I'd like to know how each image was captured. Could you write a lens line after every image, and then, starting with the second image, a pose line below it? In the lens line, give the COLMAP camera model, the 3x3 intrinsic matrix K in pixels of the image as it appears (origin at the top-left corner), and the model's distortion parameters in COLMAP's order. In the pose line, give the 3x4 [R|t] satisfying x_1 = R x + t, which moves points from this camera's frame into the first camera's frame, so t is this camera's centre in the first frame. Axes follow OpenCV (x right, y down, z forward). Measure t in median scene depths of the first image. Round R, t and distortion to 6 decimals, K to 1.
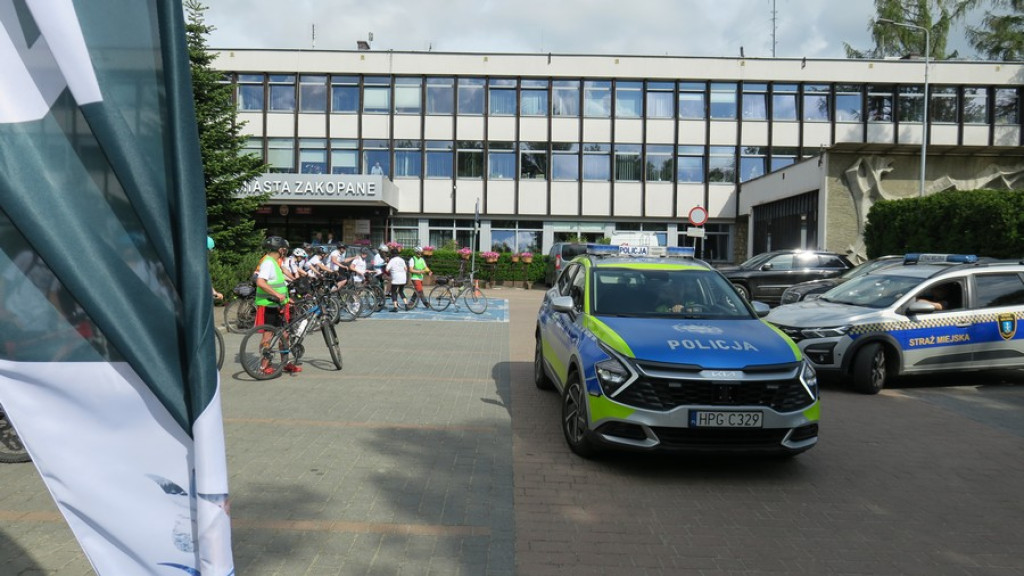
lens RADIAL K [[720.8, 0, 512.0], [0, 720.8, 288.0], [0, 0, 1]] dist [0.024064, 0.002495]
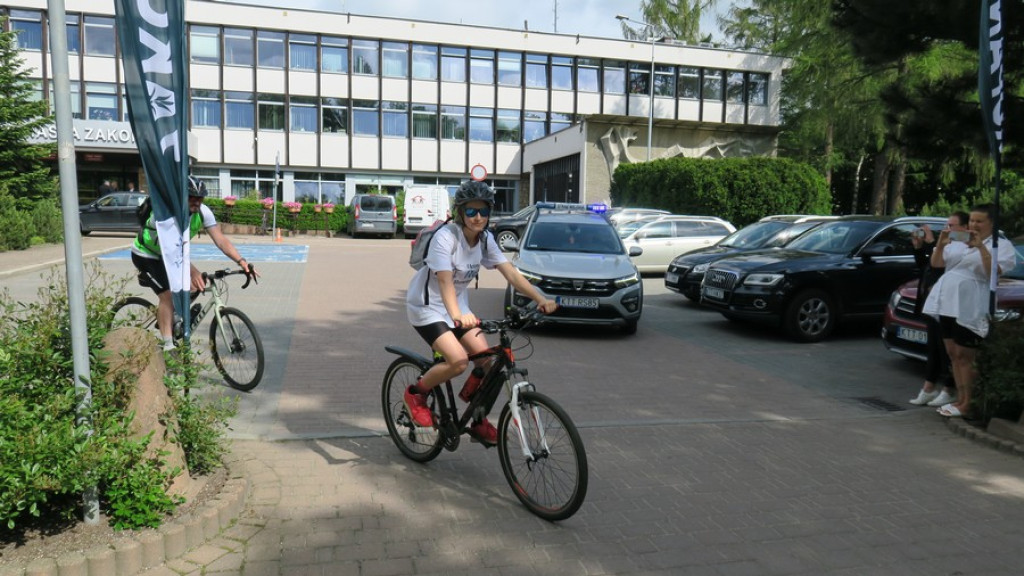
lens RADIAL K [[727.8, 0, 512.0], [0, 727.8, 288.0], [0, 0, 1]] dist [0.000141, 0.005900]
pose [[0.968714, -0.017170, 0.247585, 0.013104], [0.001662, 0.998030, 0.062713, 0.008127], [-0.248174, -0.060340, 0.966834, -0.105426]]
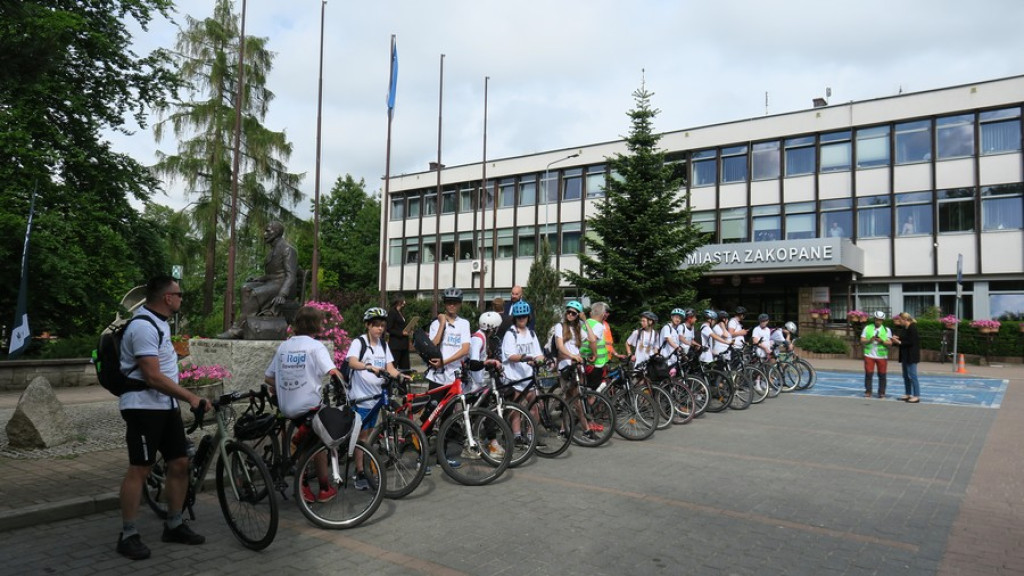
lens RADIAL K [[727.8, 0, 512.0], [0, 727.8, 288.0], [0, 0, 1]] dist [0.000141, 0.005900]
pose [[0.808307, -0.036284, -0.587643, 0.019369], [-0.022873, 0.995411, -0.092923, 0.001651], [0.588317, 0.088551, 0.803767, 0.026585]]
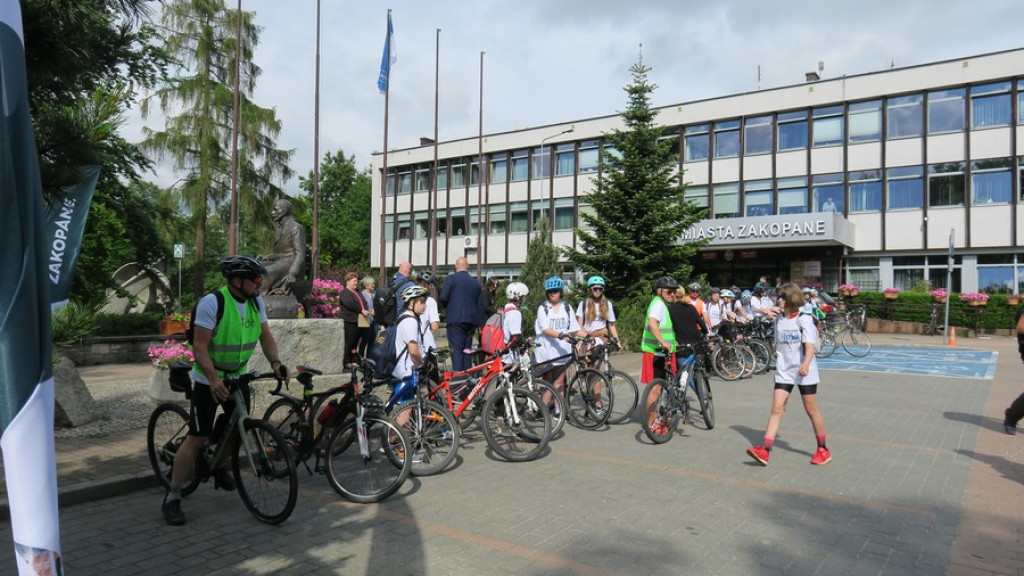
lens RADIAL K [[727.8, 0, 512.0], [0, 727.8, 288.0], [0, 0, 1]] dist [0.000141, 0.005900]
pose [[0.818704, -0.021743, -0.573804, 0.012860], [-0.015081, 0.998124, -0.059340, 0.001174], [0.574017, 0.057235, 0.816840, 0.017294]]
